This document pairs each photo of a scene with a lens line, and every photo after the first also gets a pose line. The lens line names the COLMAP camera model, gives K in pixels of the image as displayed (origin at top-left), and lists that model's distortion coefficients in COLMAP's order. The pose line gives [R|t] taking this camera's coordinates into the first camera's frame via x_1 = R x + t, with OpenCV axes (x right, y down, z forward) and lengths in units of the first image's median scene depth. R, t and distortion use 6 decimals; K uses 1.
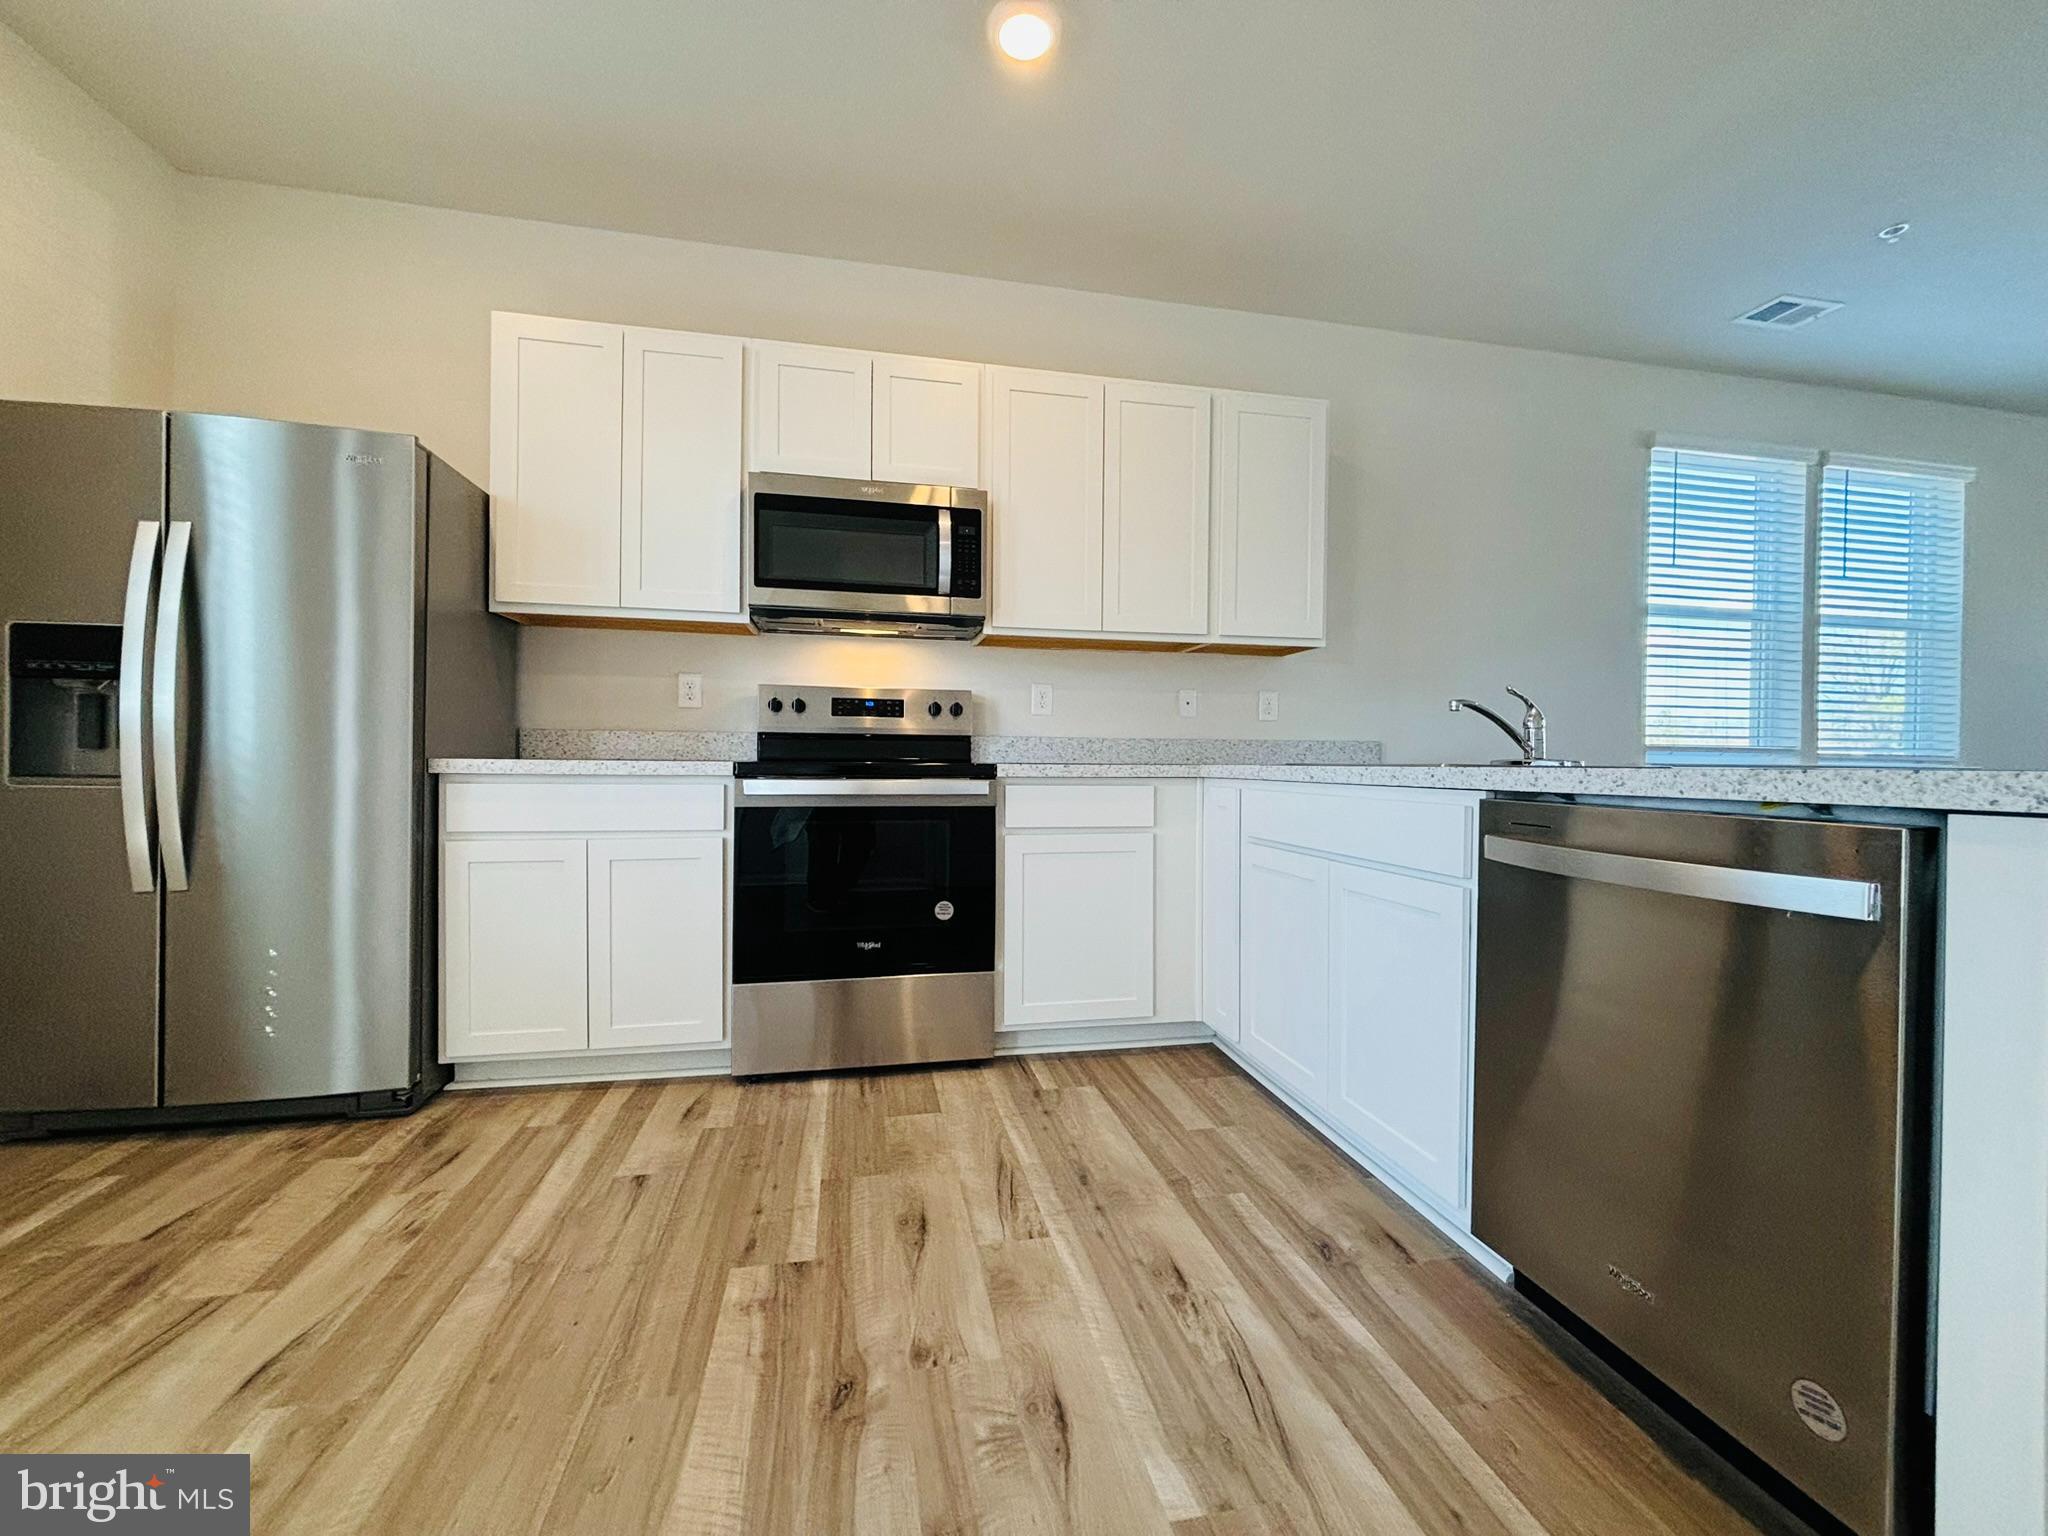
lens RADIAL K [[824.5, 0, 1029.0], [0, 824.5, 770.4], [0, 0, 1]] dist [-0.002382, 0.003627]
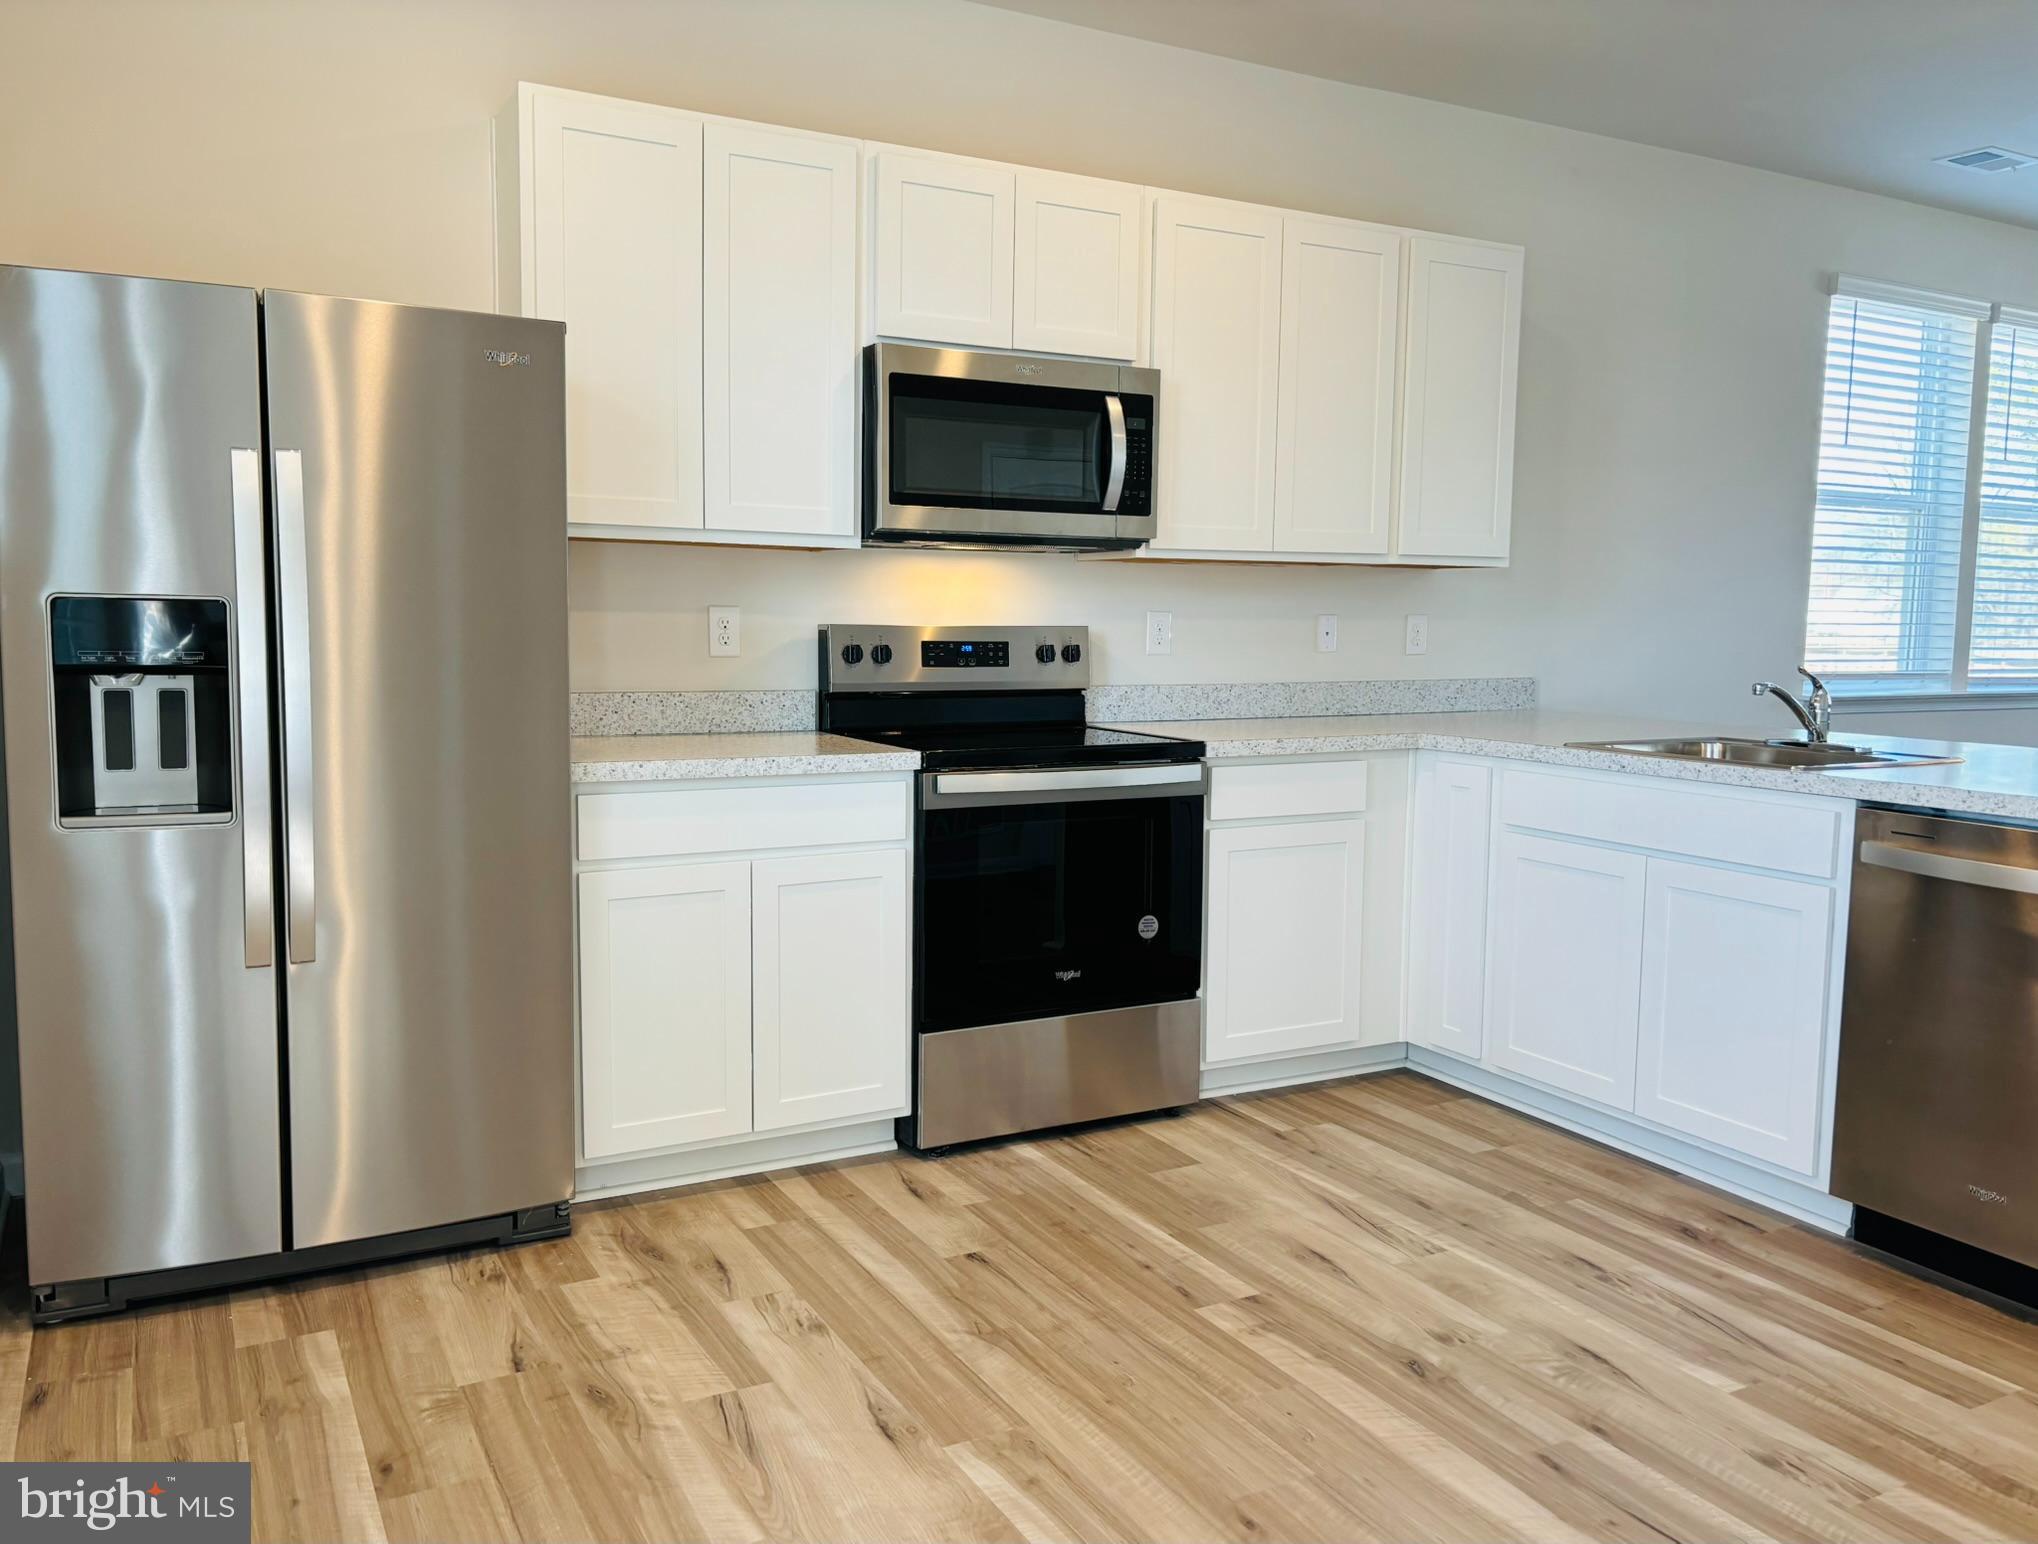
lens RADIAL K [[1569.0, 0, 1019.0], [0, 1569.0, 772.0], [0, 0, 1]] dist [0.050134, -0.039604]
pose [[0.957382, -0.026876, 0.287571, -0.691325], [-0.000761, 0.995423, 0.095563, -0.131315], [-0.288823, -0.091709, 0.952980, -0.422574]]
